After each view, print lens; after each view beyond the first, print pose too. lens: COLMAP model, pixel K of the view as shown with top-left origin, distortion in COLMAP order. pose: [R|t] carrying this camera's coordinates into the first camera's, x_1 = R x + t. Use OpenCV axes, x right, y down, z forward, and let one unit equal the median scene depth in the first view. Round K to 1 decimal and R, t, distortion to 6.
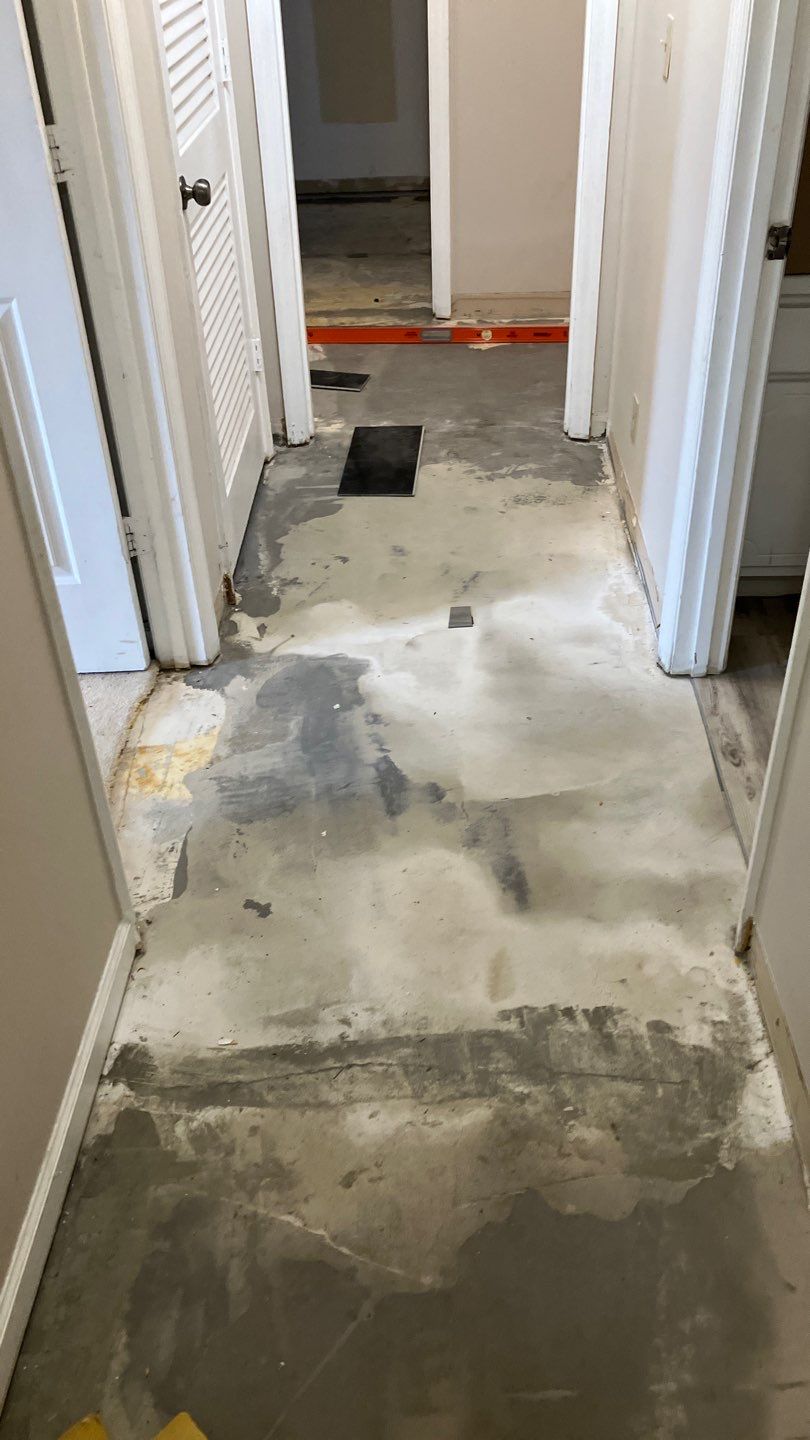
lens RADIAL K [[1184.3, 0, 405.0], [0, 1184.3, 720.0], [0, 0, 1]] dist [0.043798, -0.005885]
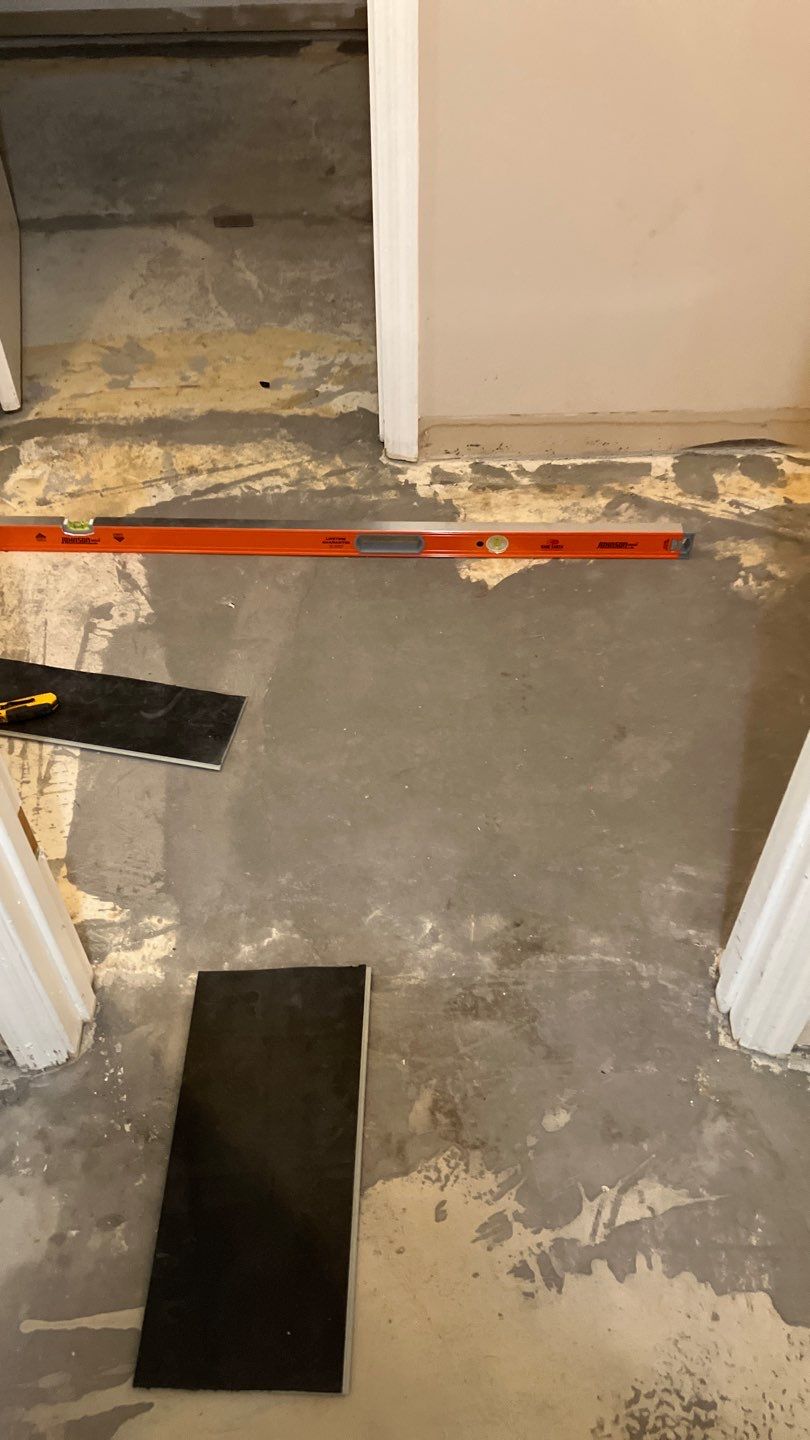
lens RADIAL K [[1184.3, 0, 405.0], [0, 1184.3, 720.0], [0, 0, 1]] dist [0.043798, -0.005885]
pose [[0.998827, -0.021877, 0.043198, 0.010623], [0.011657, 0.974521, 0.223994, -0.361047], [-0.046998, -0.223227, 0.973633, 0.533449]]
